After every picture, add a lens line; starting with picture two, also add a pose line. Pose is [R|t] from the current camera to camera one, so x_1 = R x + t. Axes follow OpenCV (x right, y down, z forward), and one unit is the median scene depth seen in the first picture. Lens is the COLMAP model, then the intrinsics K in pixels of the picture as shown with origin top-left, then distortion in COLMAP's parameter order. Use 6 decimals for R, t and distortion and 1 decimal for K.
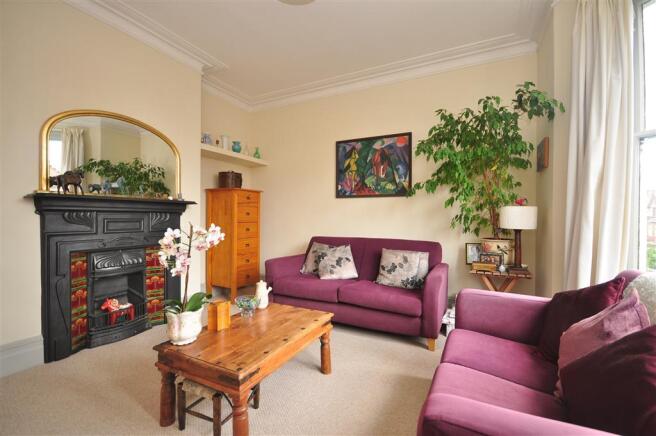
lens RADIAL K [[285.1, 0, 328.0], [0, 285.1, 218.0], [0, 0, 1]] dist [0.015777, -0.000154]
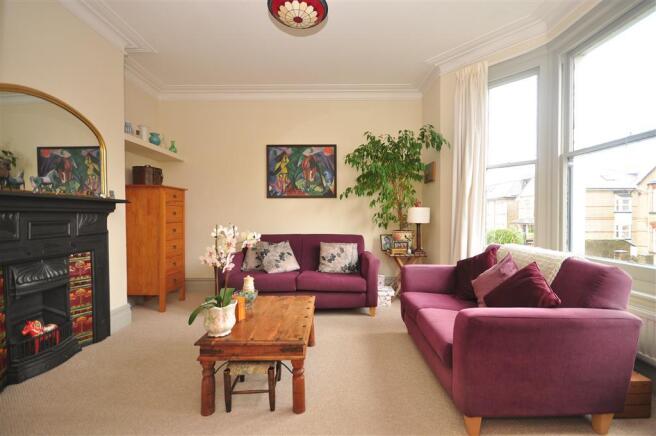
lens RADIAL K [[285.1, 0, 328.0], [0, 285.1, 218.0], [0, 0, 1]] dist [0.015777, -0.000154]
pose [[0.897398, -0.013412, 0.441018, -0.315442], [0.010010, 0.999899, 0.010040, -0.005009], [-0.441108, -0.004595, 0.897442, -0.072548]]
